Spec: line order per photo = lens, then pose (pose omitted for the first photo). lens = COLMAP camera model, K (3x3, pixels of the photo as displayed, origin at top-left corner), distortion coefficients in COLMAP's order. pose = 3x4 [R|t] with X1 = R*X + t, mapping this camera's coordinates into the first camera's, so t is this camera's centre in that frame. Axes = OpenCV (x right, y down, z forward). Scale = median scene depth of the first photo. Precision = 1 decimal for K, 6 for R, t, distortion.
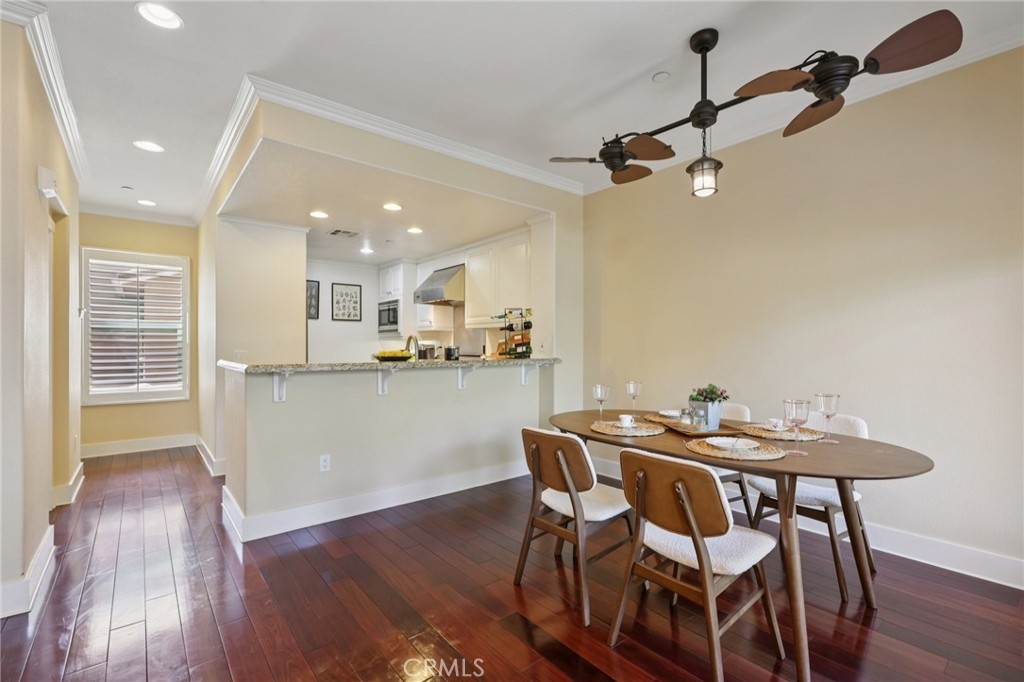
lens RADIAL K [[459.0, 0, 512.0], [0, 459.0, 341.0], [0, 0, 1]] dist [-0.000698, -0.000091]
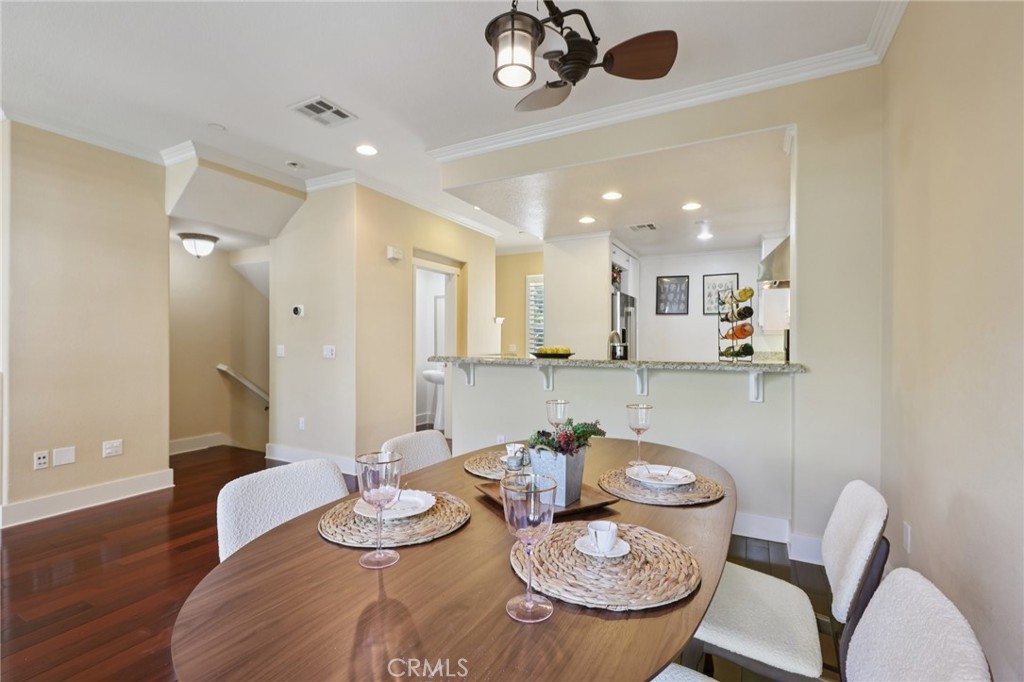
lens RADIAL K [[459.0, 0, 512.0], [0, 459.0, 341.0], [0, 0, 1]] dist [-0.000698, -0.000091]
pose [[0.381664, 0.003559, -0.924294, 0.418589], [0.007248, 0.999950, 0.006843, -0.000643], [0.924273, -0.009311, 0.381619, 0.347725]]
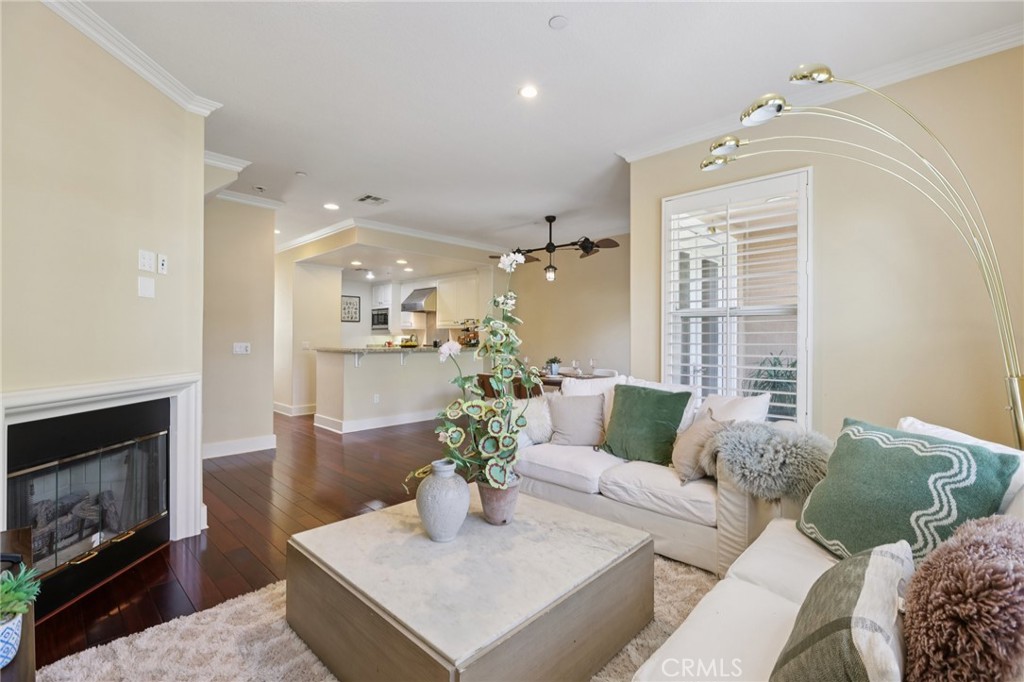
lens RADIAL K [[459.0, 0, 512.0], [0, 459.0, 341.0], [0, 0, 1]] dist [-0.000698, -0.000091]
pose [[0.992099, 0.003942, 0.125394, -0.044993], [-0.005973, 0.999857, 0.015827, -0.011659], [-0.125313, -0.016451, 0.991981, -0.649978]]
